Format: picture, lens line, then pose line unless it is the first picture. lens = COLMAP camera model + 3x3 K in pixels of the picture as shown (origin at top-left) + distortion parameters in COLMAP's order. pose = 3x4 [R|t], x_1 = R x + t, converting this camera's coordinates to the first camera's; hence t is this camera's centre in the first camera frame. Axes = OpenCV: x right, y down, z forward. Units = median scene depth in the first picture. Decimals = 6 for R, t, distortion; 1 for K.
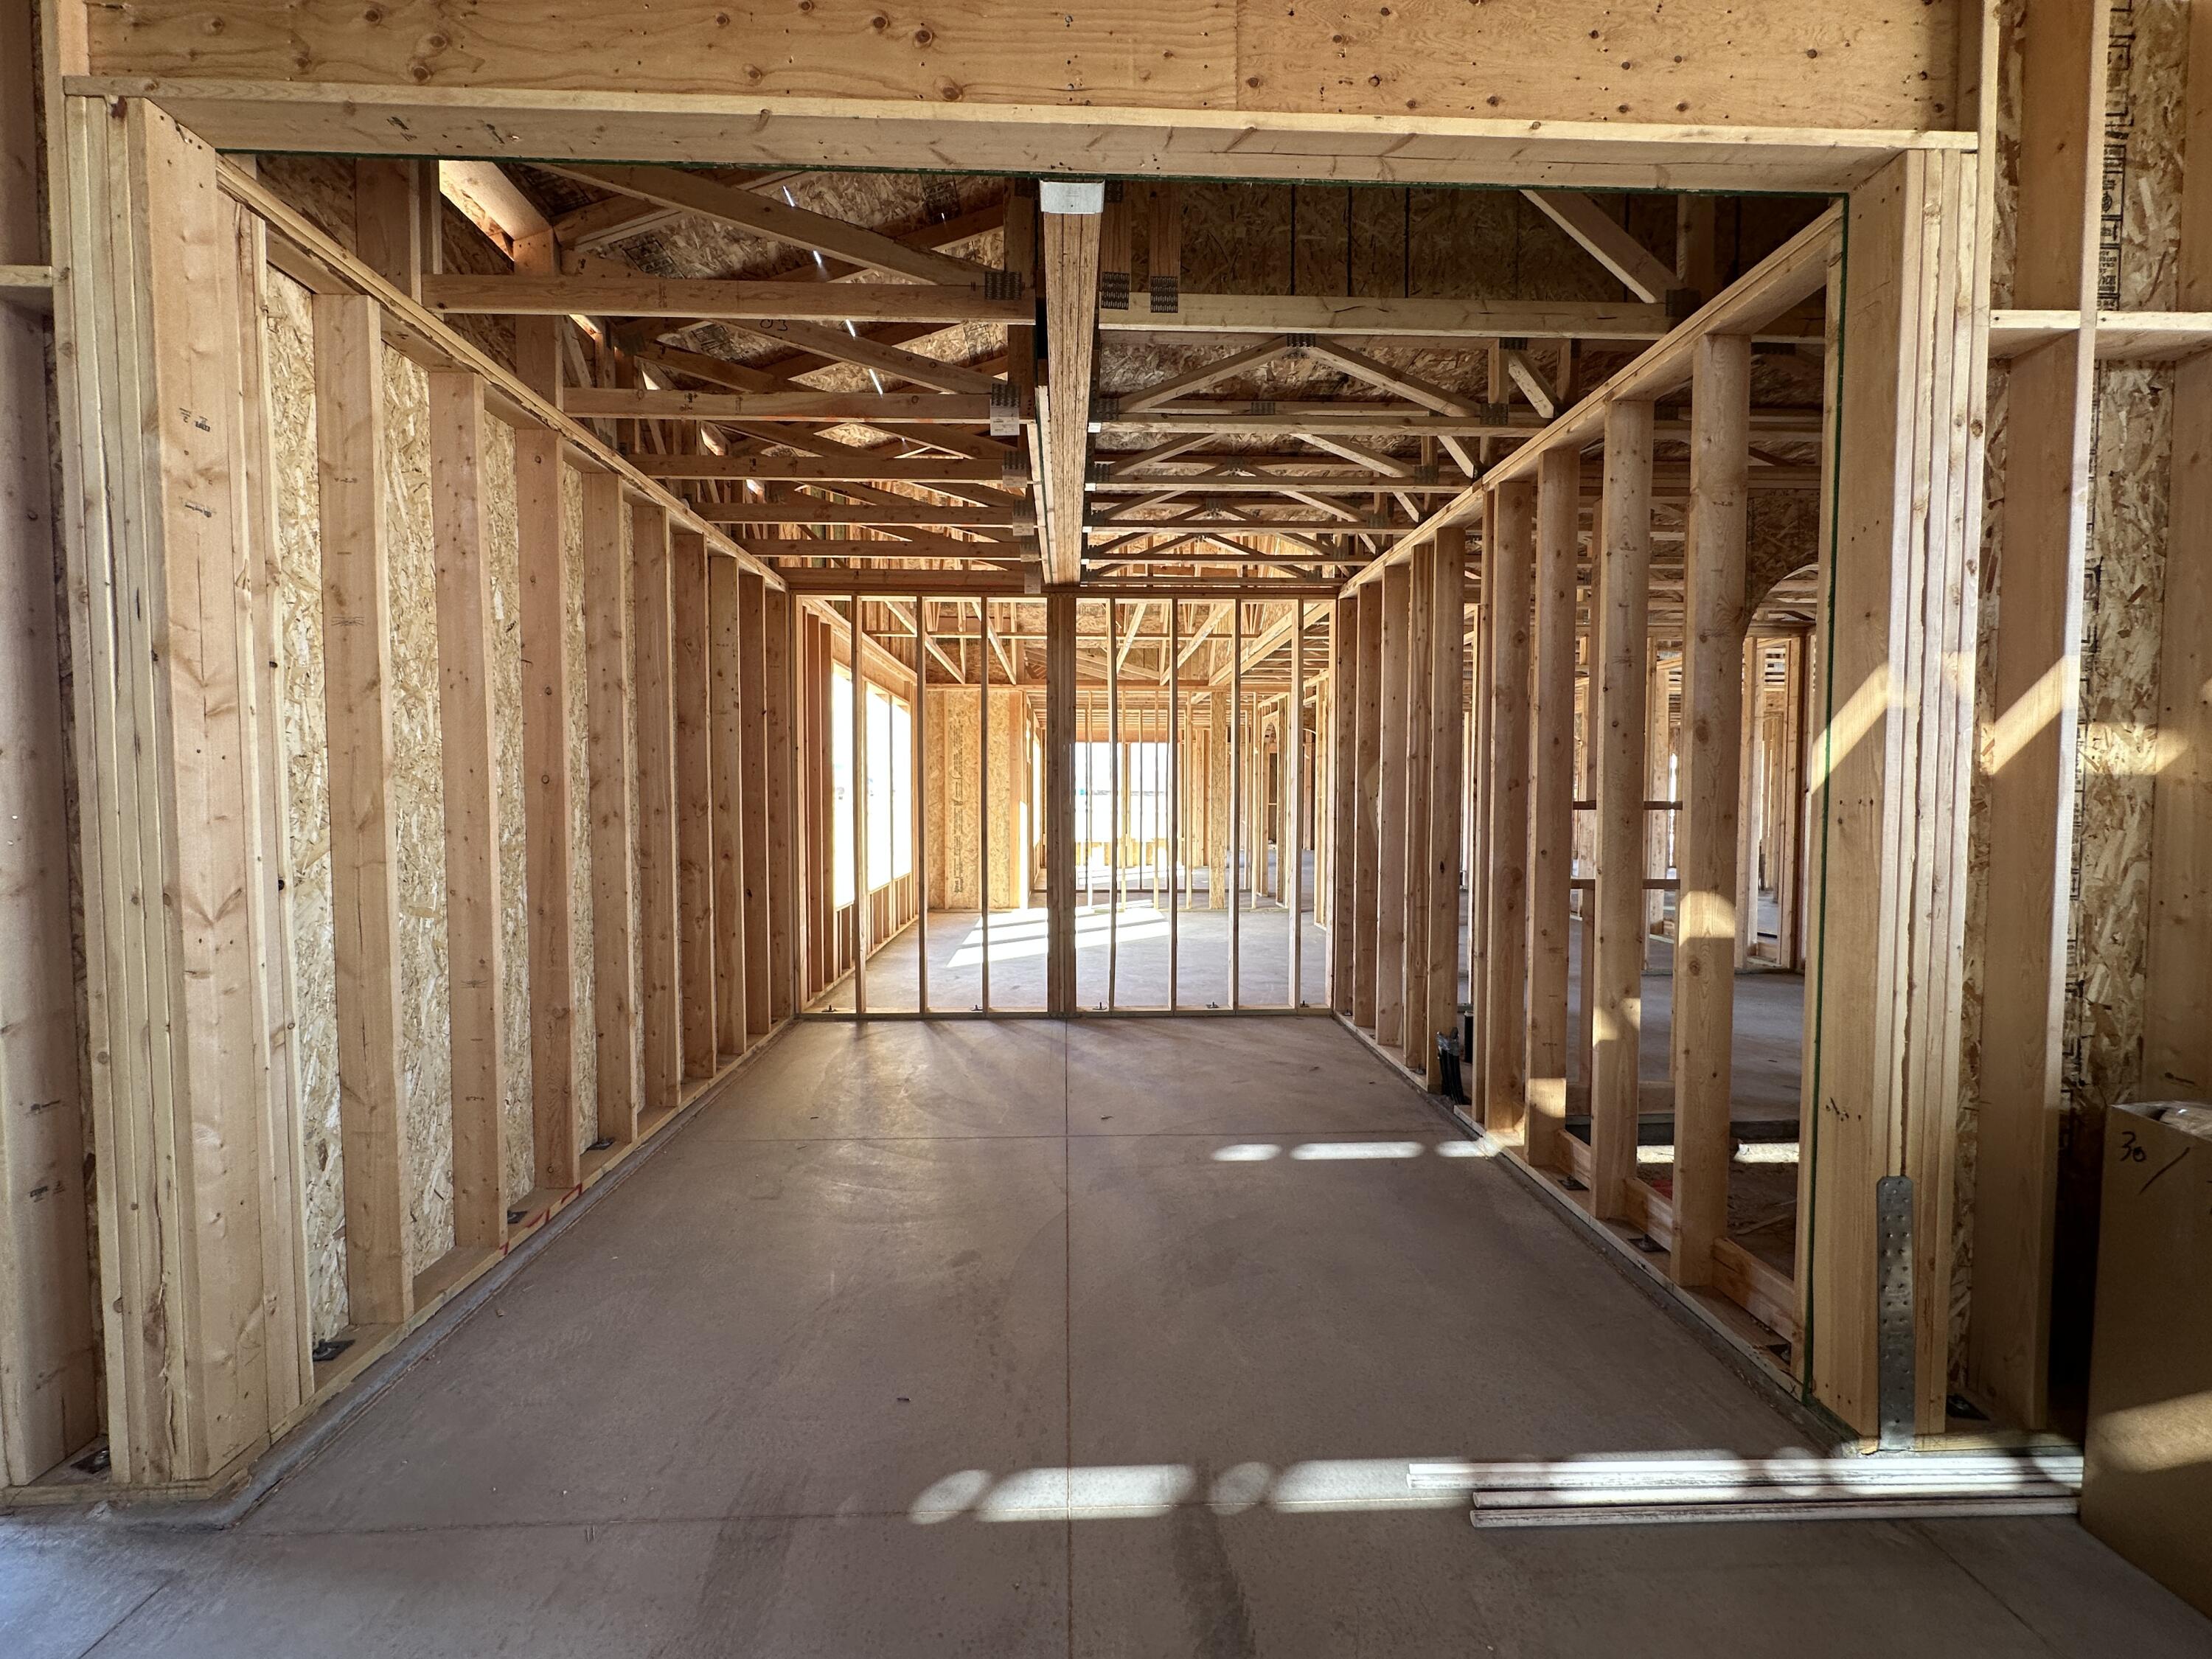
lens RADIAL K [[880.4, 0, 1119.3], [0, 880.4, 823.7], [0, 0, 1]] dist [-0.007535, 0.000151]
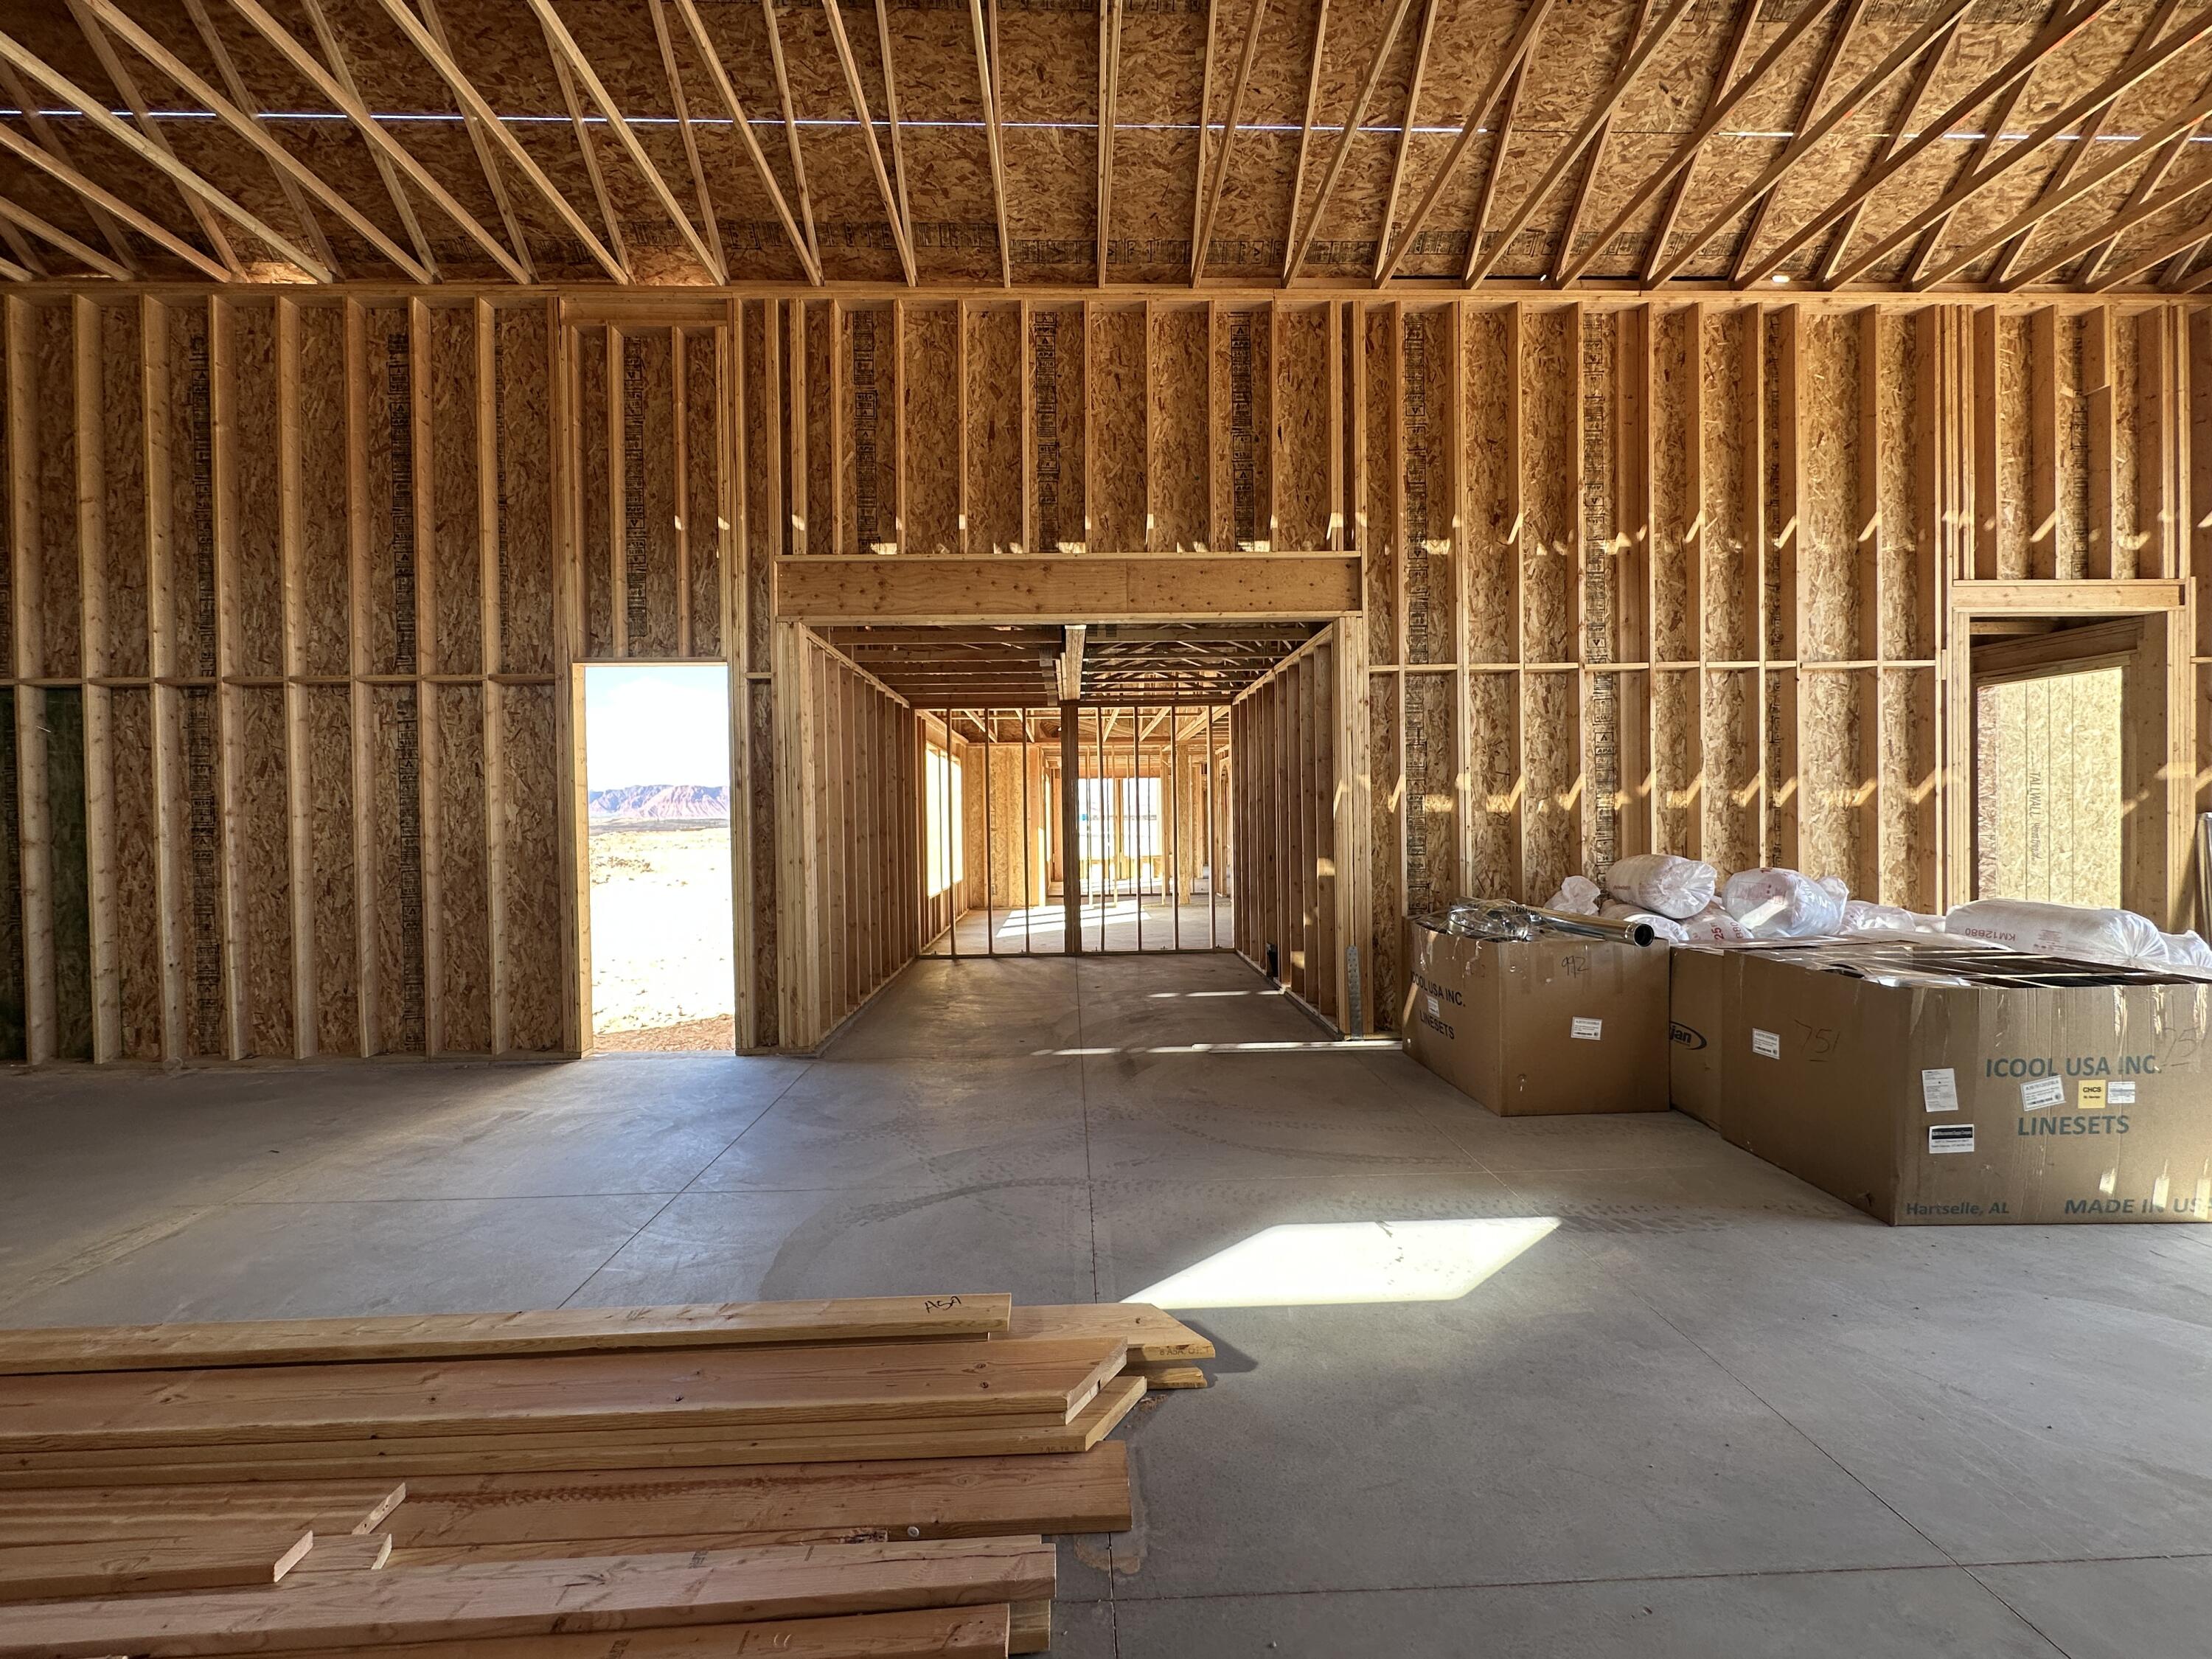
lens RADIAL K [[880.4, 0, 1099.9], [0, 880.4, 828.0], [0, 0, 1]] dist [-0.007535, 0.000151]
pose [[0.999564, -0.016750, -0.024312, 0.031141], [0.016174, 0.999588, -0.023693, 0.017267], [0.024699, 0.023289, 0.999424, -0.692706]]
